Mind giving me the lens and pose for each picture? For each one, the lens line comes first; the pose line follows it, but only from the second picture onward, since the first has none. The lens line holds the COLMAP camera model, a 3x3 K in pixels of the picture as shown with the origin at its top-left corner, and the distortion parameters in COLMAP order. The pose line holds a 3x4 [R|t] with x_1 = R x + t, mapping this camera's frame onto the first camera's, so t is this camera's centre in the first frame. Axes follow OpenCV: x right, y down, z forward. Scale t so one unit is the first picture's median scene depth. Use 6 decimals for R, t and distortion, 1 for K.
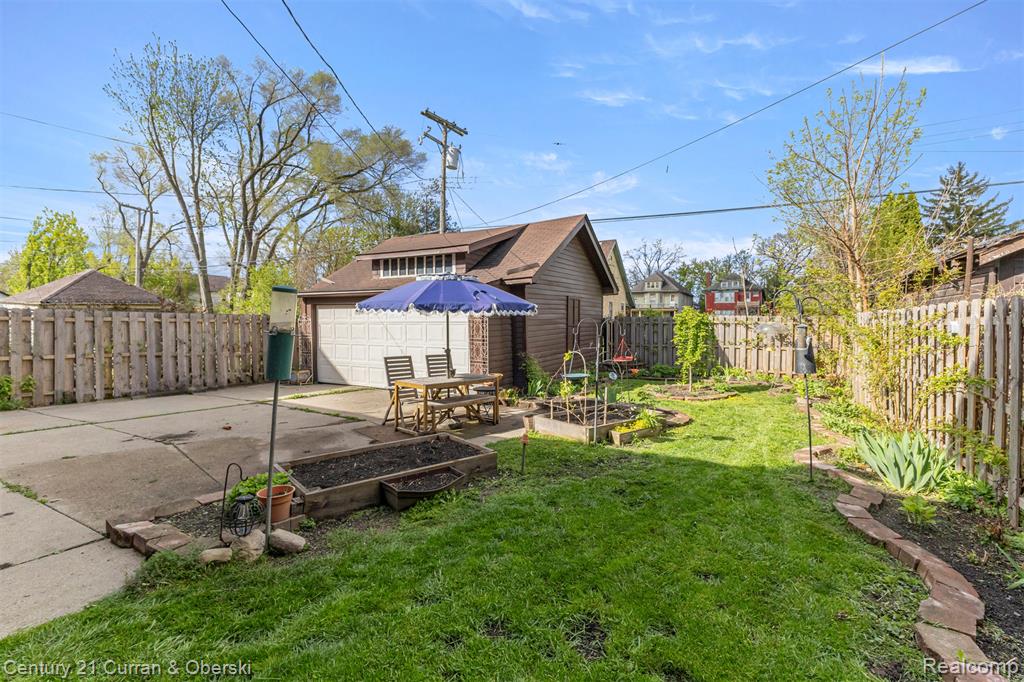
lens RADIAL K [[447.6, 0, 507.8], [0, 447.6, 335.9], [0, 0, 1]] dist [0.010281, -0.000300]
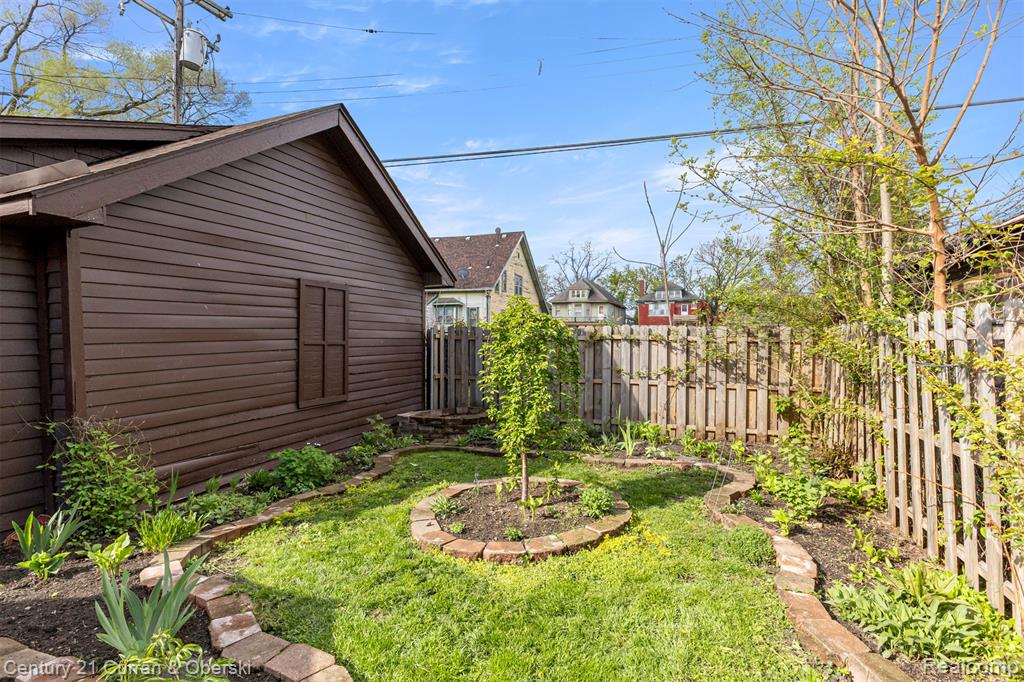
lens RADIAL K [[538.9, 0, 506.4], [0, 538.9, 341.6], [0, 0, 1]] dist [0.018544, 0.000077]
pose [[0.985868, 0.001929, 0.167513, 0.146168], [0.002285, 0.999686, -0.024960, -0.006184], [-0.167509, 0.024990, 0.985554, 0.246723]]
